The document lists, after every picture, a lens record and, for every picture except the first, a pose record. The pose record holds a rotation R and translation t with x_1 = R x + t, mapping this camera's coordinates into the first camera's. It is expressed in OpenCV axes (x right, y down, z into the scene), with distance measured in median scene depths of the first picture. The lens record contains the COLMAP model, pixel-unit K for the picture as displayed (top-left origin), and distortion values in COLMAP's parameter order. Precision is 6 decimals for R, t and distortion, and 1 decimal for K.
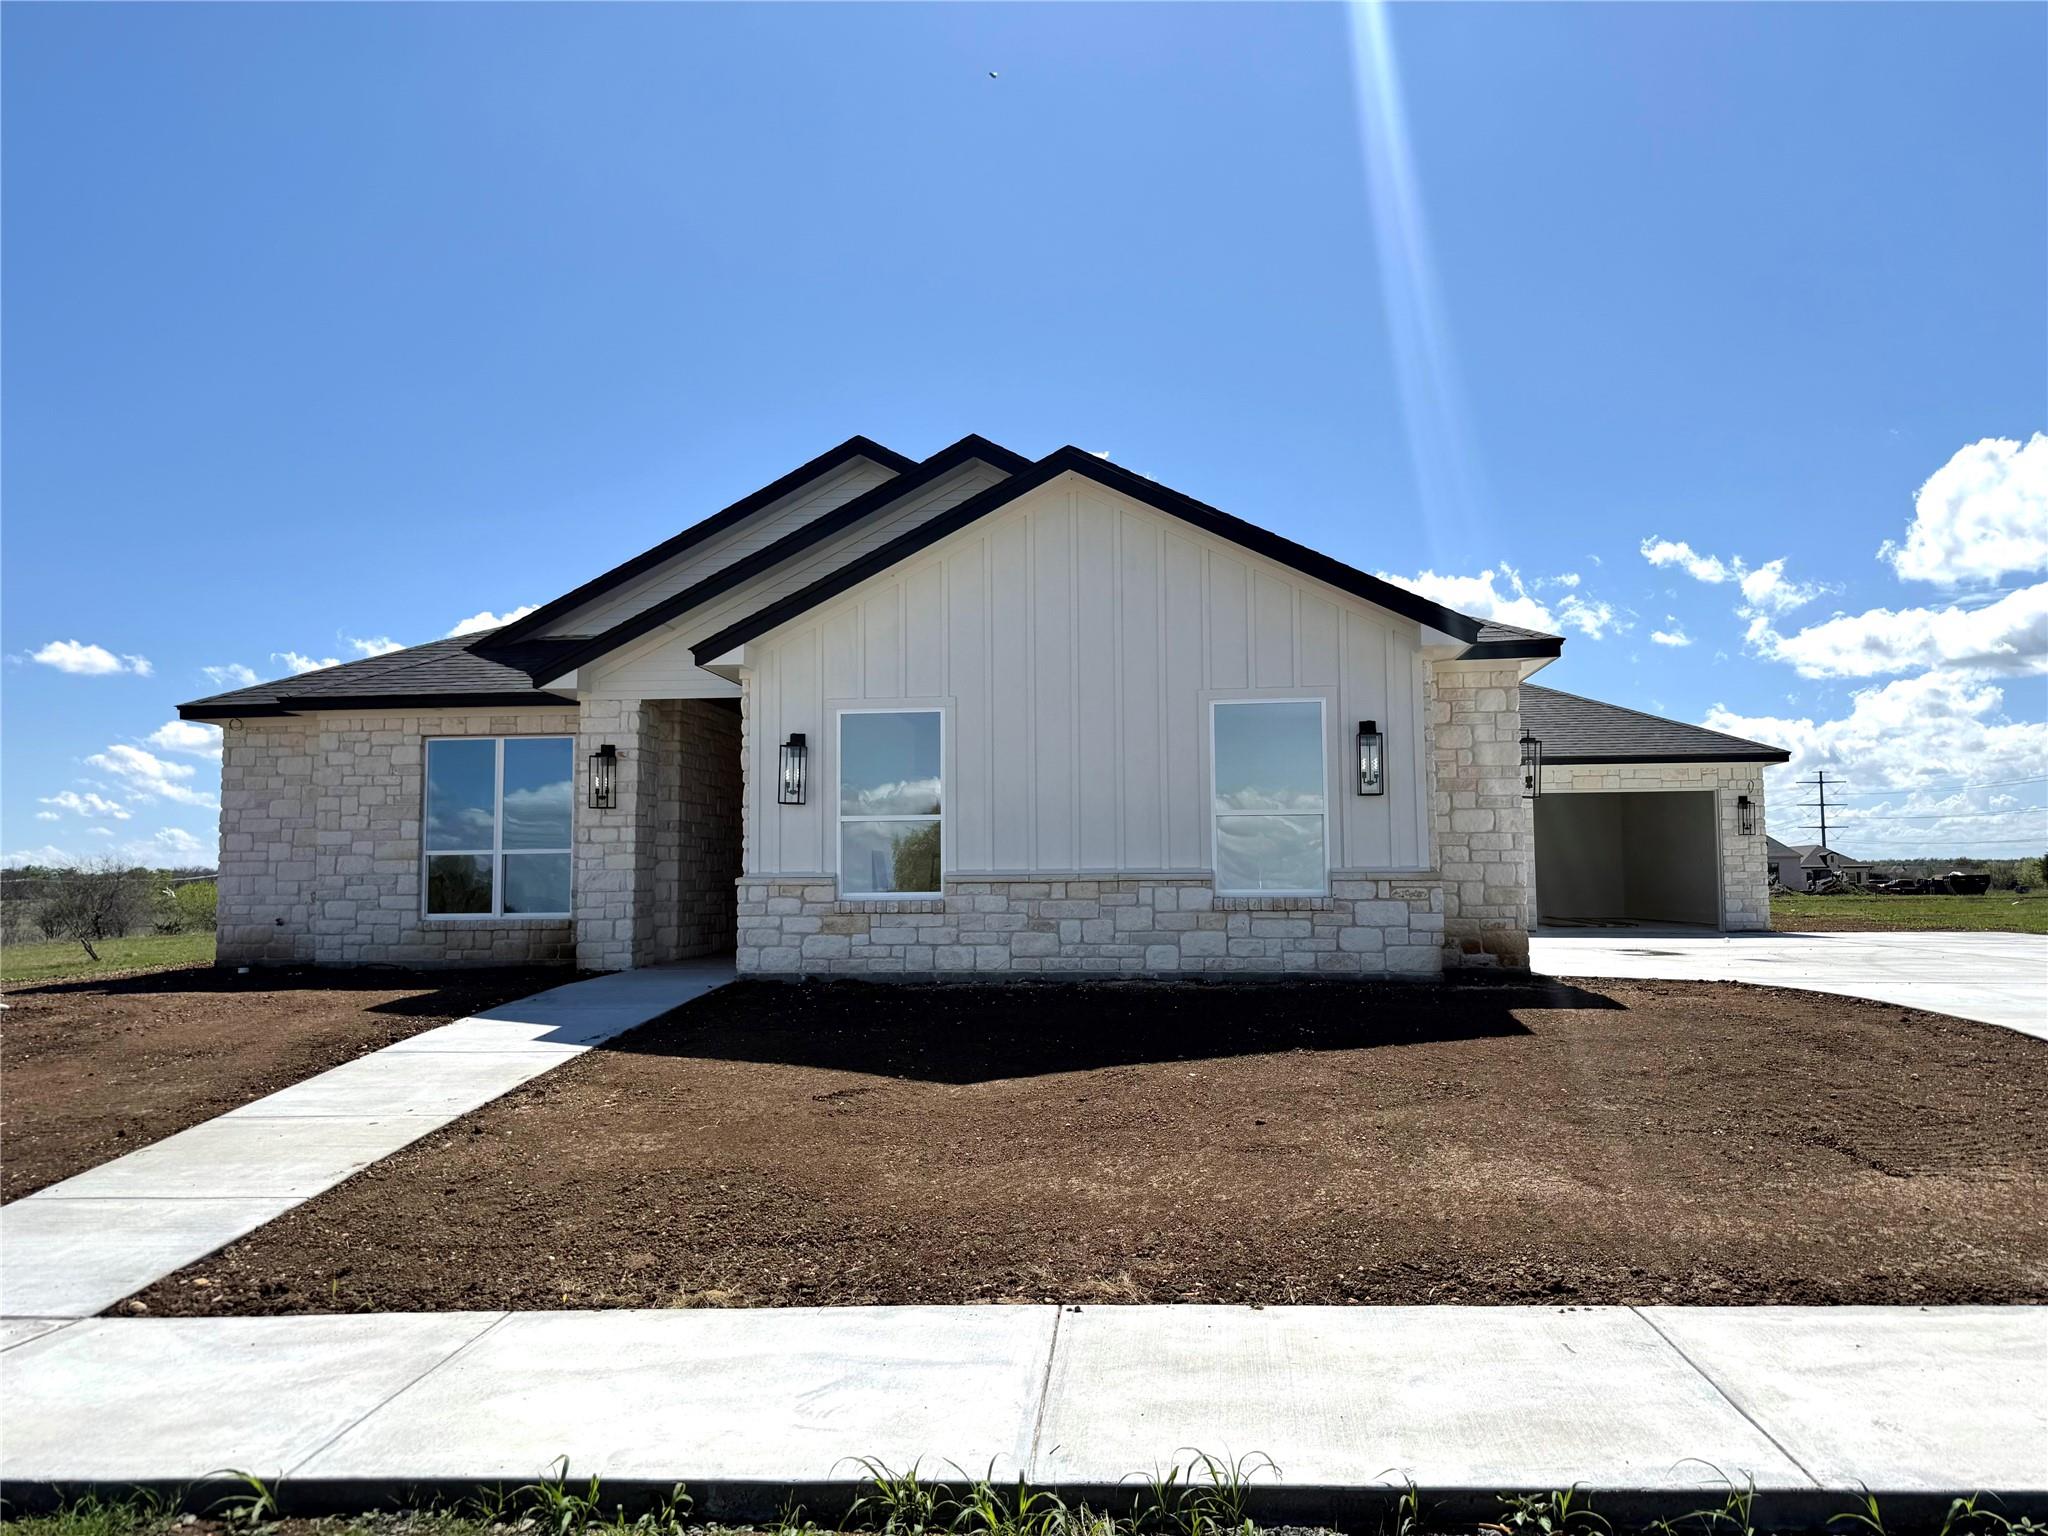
lens RADIAL K [[1447.2, 0, 1041.3], [0, 1447.2, 755.3], [0, 0, 1]] dist [0.025880, -0.028937]
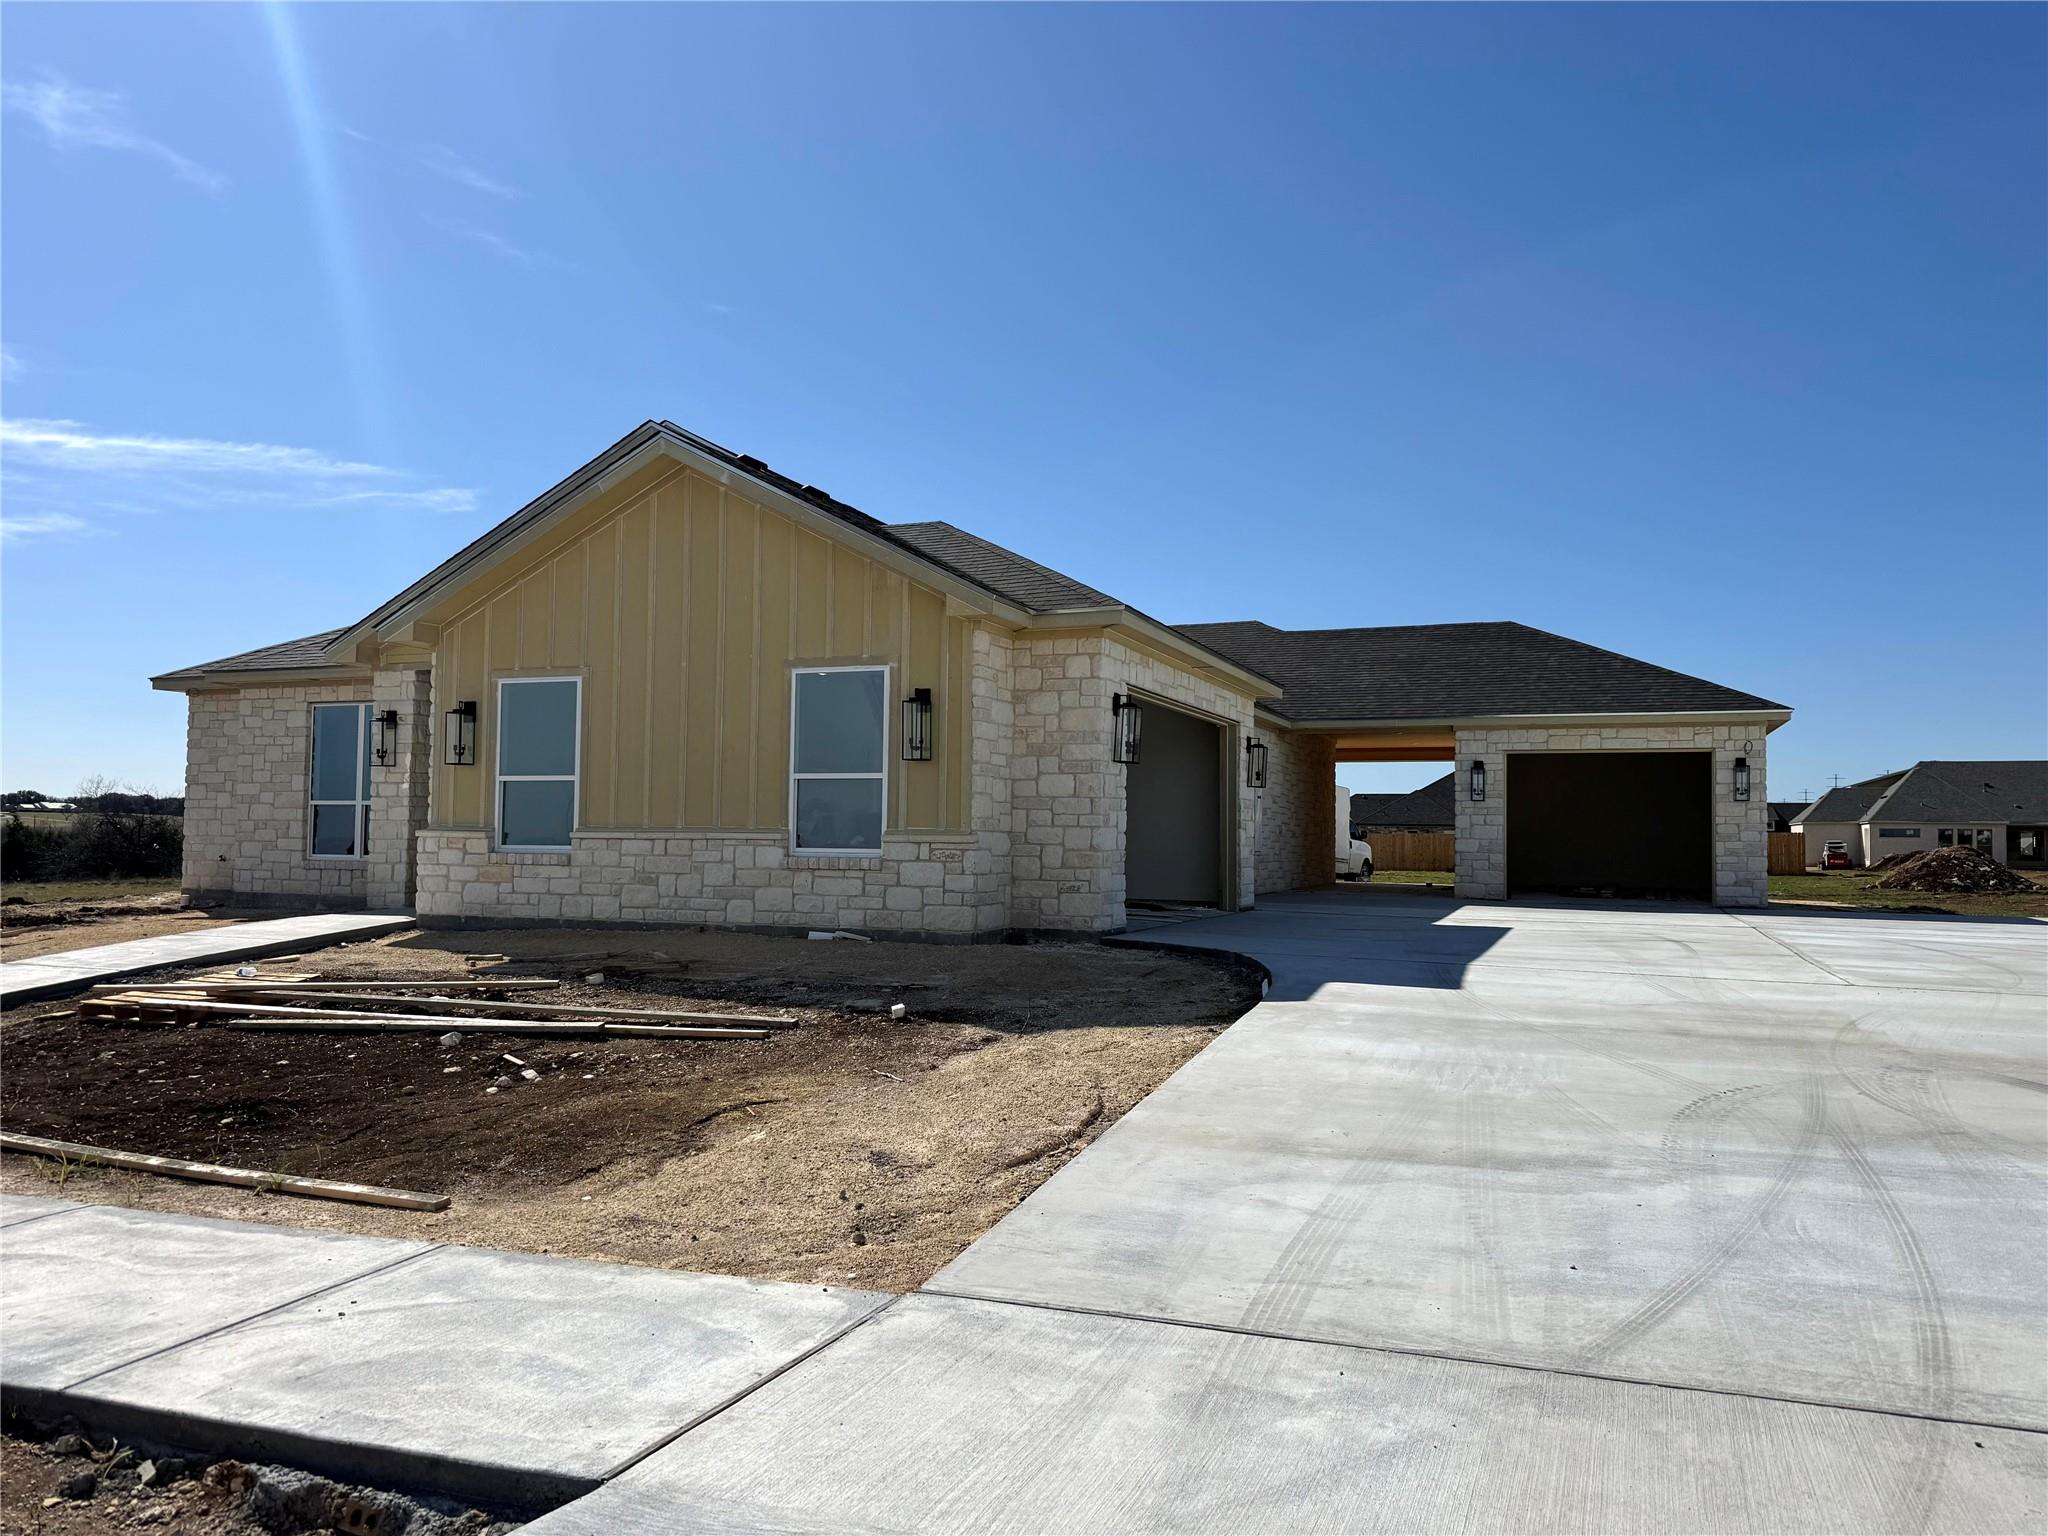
lens RADIAL K [[1447.2, 0, 1083.9], [0, 1447.2, 741.8], [0, 0, 1]] dist [0.025880, -0.028937]
pose [[0.970842, 0.002614, -0.239706, 0.461445], [0.003115, 0.999719, 0.023517, -0.007371], [0.239700, -0.023578, 0.970561, 0.020659]]
